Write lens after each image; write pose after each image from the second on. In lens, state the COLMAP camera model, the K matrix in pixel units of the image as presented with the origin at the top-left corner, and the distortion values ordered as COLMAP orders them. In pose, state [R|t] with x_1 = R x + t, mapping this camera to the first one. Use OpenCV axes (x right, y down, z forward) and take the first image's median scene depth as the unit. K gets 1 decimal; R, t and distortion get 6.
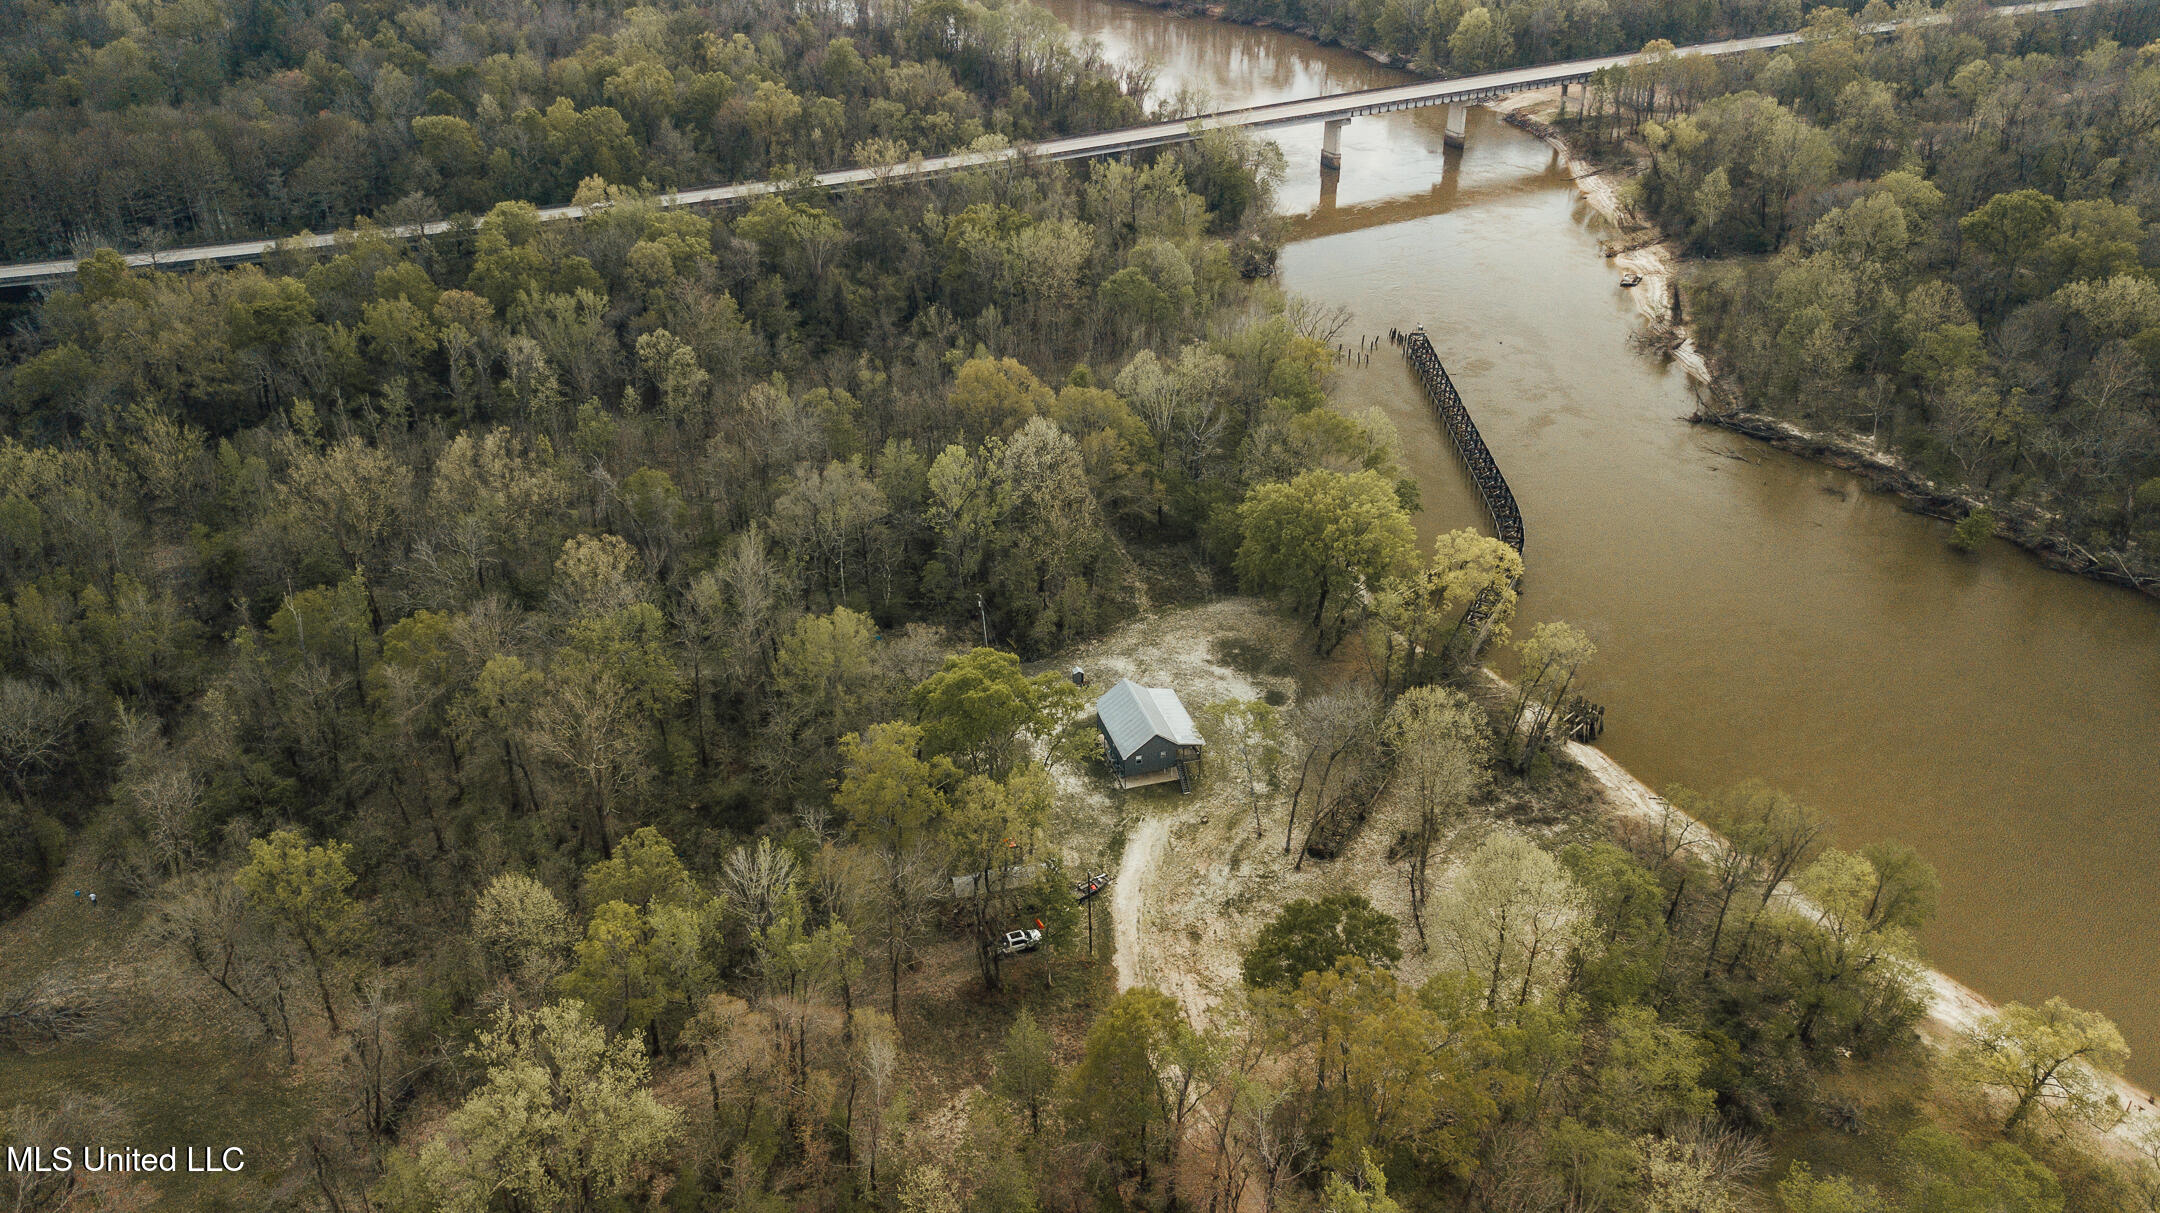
lens RADIAL K [[1664.4, 0, 1066.8], [0, 1664.4, 604.0], [0, 0, 1]] dist [-0.010015, 0.012694]
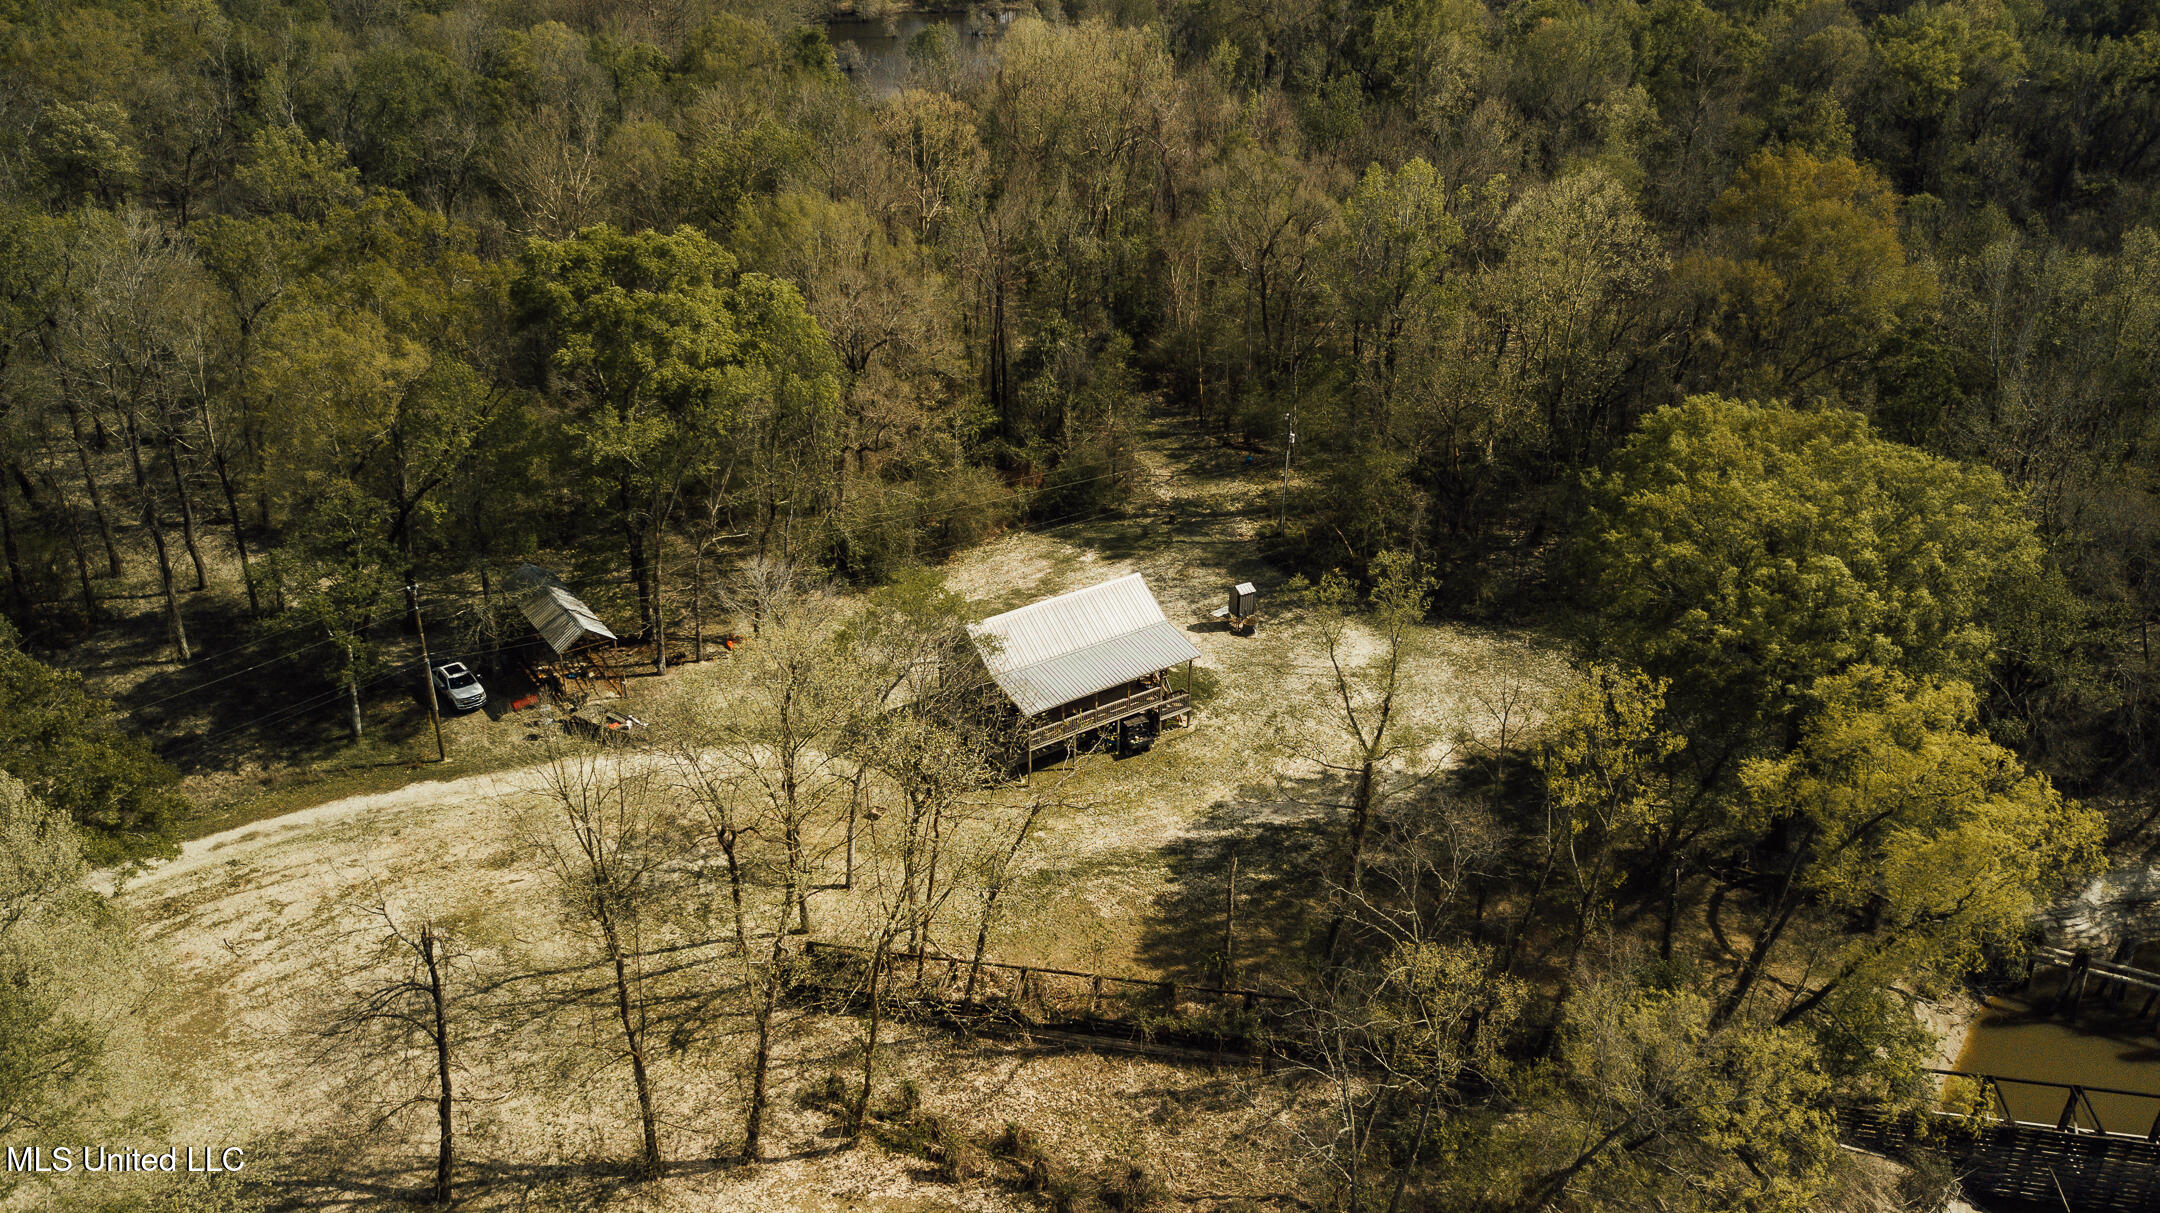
lens RADIAL K [[1664.4, 0, 1064.2], [0, 1664.4, 615.0], [0, 0, 1]] dist [-0.010015, 0.012694]
pose [[0.313390, 0.422740, -0.850340, 0.384143], [-0.476269, 0.844656, 0.244386, -0.046763], [0.821556, 0.328402, 0.466044, 0.650181]]
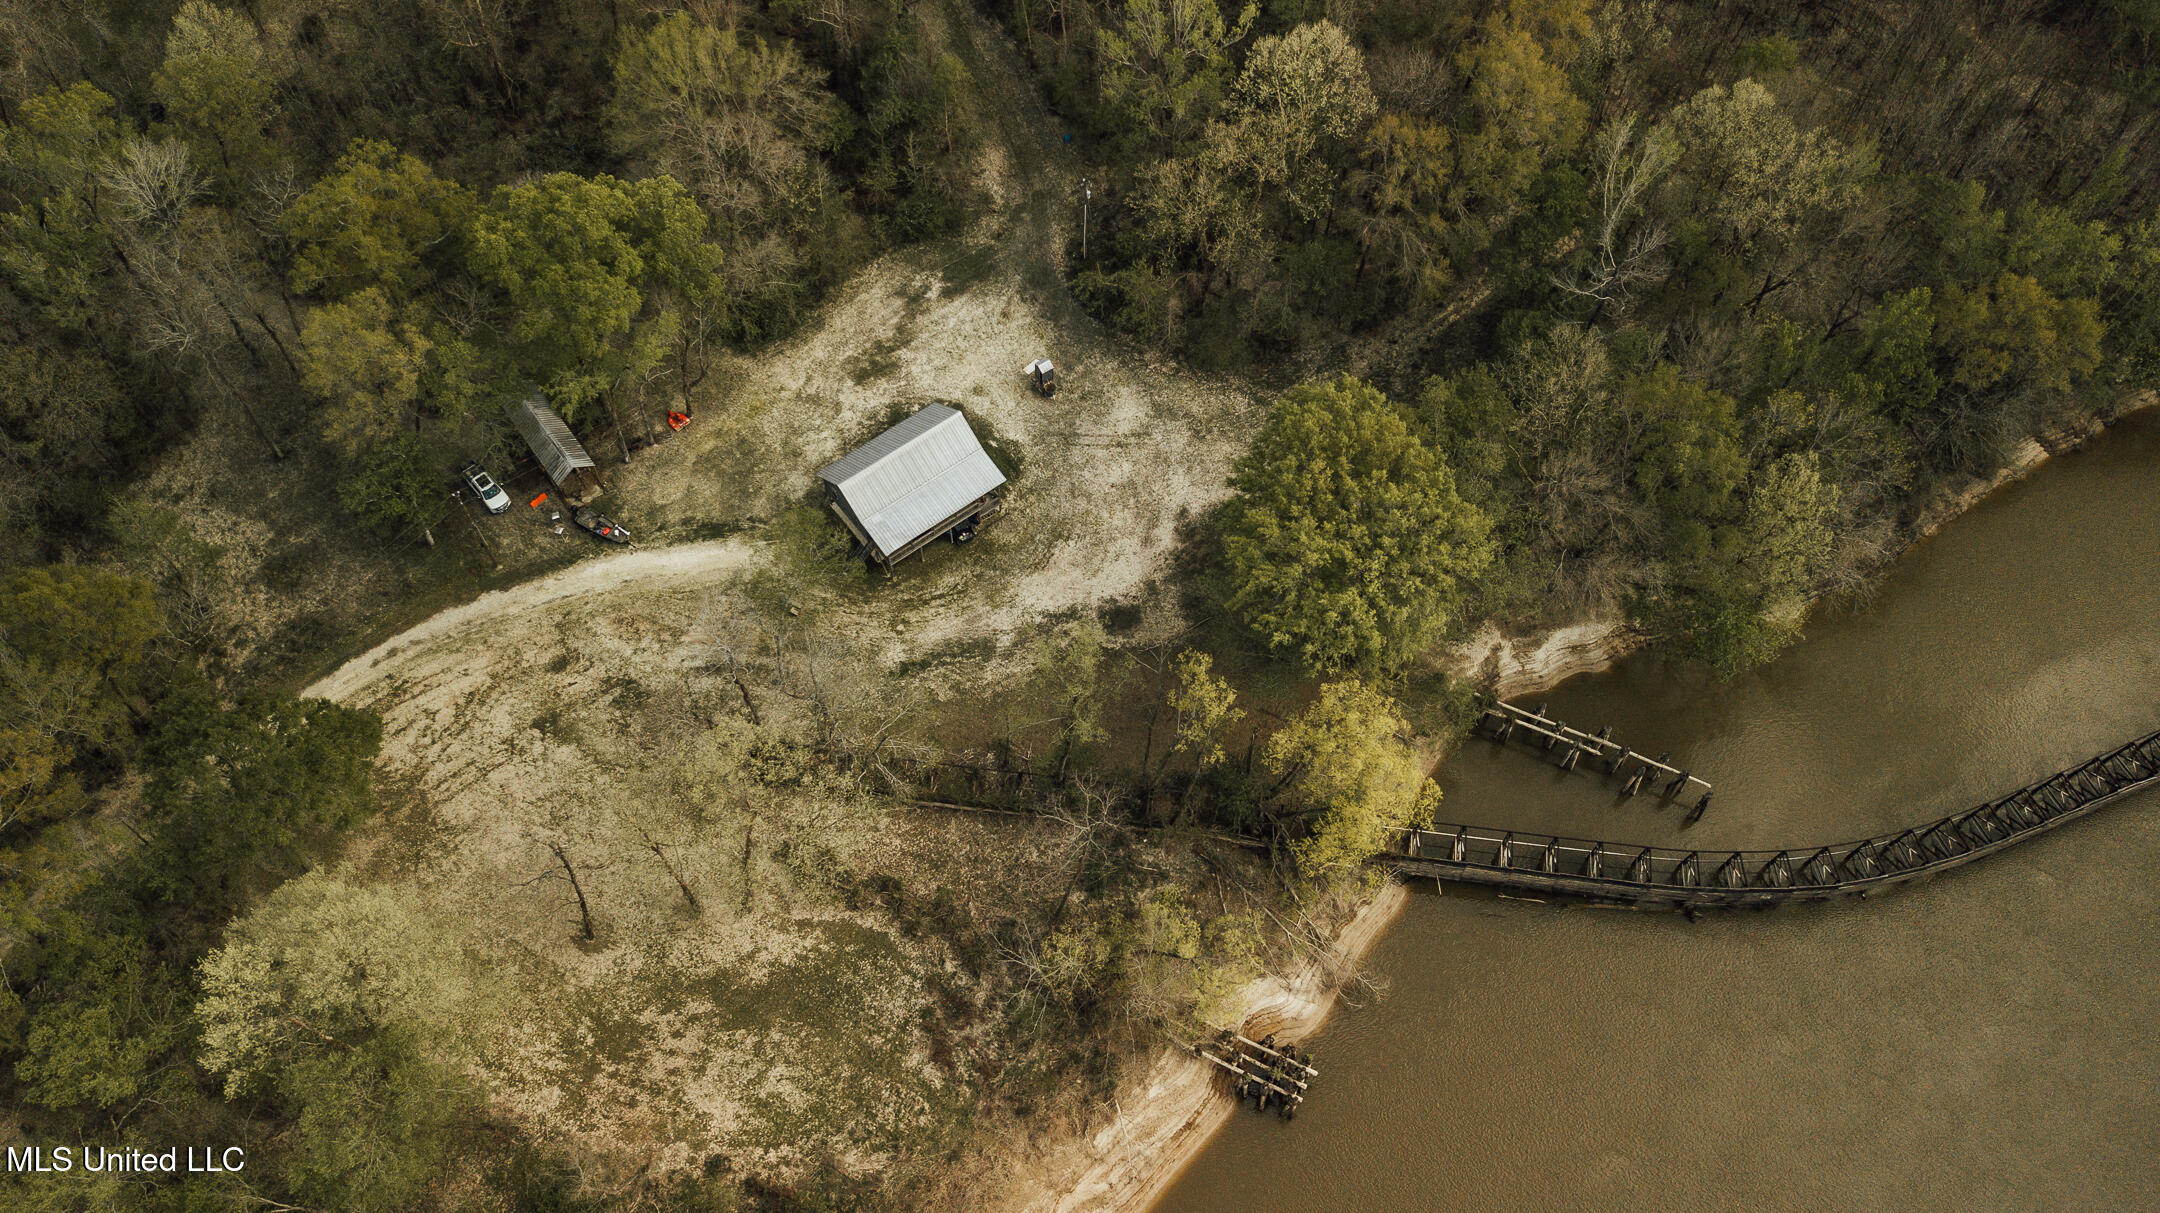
lens RADIAL K [[1664.4, 0, 1028.0], [0, 1664.4, 616.5], [0, 0, 1]] dist [-0.010015, 0.012694]
pose [[0.348616, 0.806545, -0.477444, 0.374923], [-0.446516, 0.590797, 0.671999, -0.322075], [0.824070, -0.021083, 0.566096, 0.544960]]
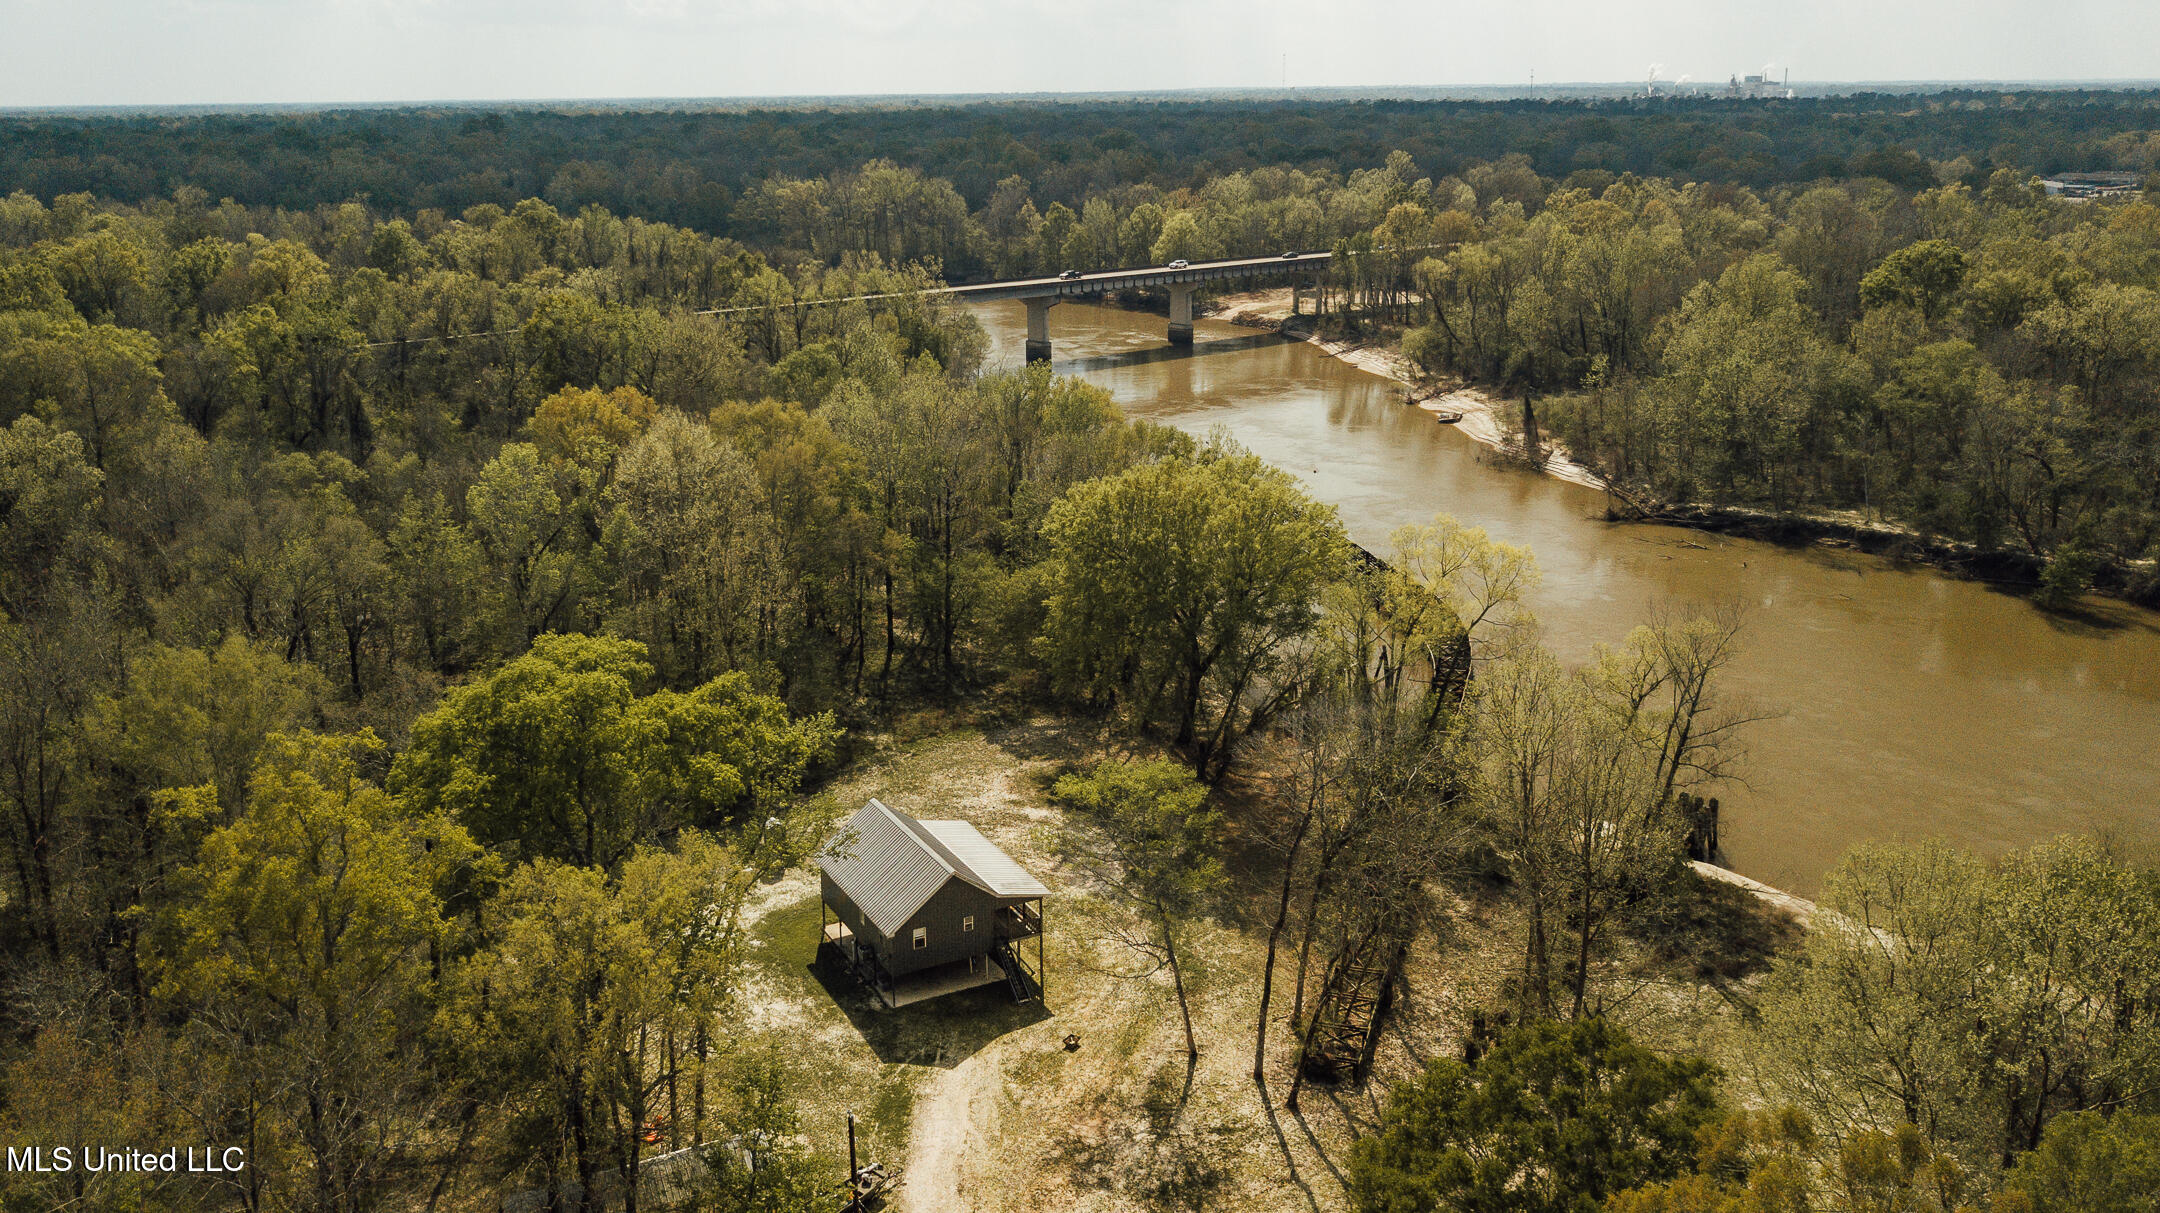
lens RADIAL K [[1761.9, 0, 1073.6], [0, 1761.9, 610.6], [0, 0, 1]] dist [0.004701, -0.011770]
pose [[0.977514, -0.054448, 0.203718, -0.009568], [0.103632, 0.965415, -0.239235, 0.106158], [-0.183646, 0.254967, 0.949350, 0.399431]]
